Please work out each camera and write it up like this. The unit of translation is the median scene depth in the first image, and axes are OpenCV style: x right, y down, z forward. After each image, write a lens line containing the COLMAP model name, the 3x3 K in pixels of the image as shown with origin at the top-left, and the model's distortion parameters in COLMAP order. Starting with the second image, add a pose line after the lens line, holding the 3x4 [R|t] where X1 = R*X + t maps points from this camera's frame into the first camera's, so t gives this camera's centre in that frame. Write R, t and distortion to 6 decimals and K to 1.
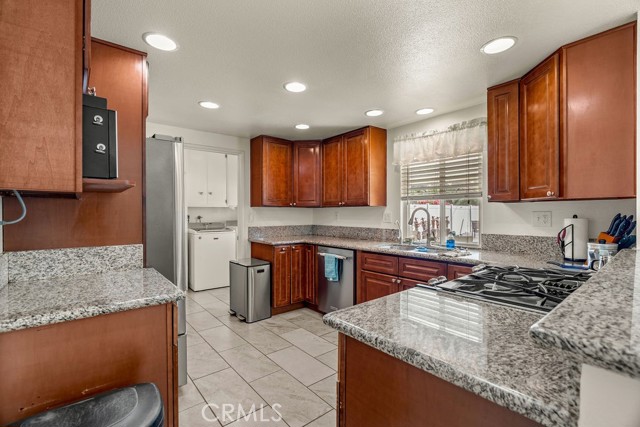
lens RADIAL K [[291.9, 0, 318.8], [0, 291.9, 209.1], [0, 0, 1]] dist [-0.011565, 0.000907]
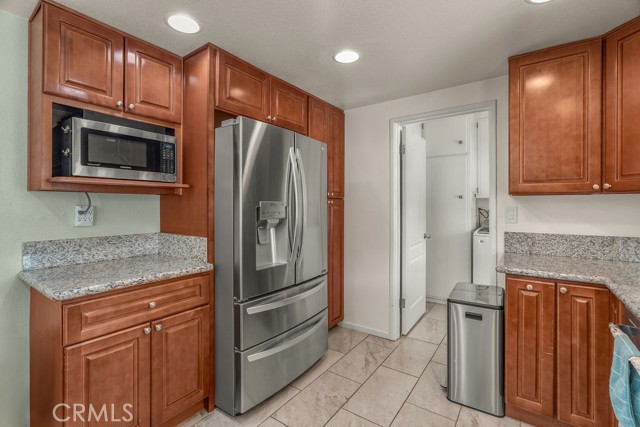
lens RADIAL K [[291.9, 0, 318.8], [0, 291.9, 209.1], [0, 0, 1]] dist [-0.011565, 0.000907]
pose [[0.258828, 0.003463, -0.965917, 0.218225], [0.008666, 0.999945, 0.005908, 0.010522], [0.965885, -0.009899, 0.258784, 0.547586]]
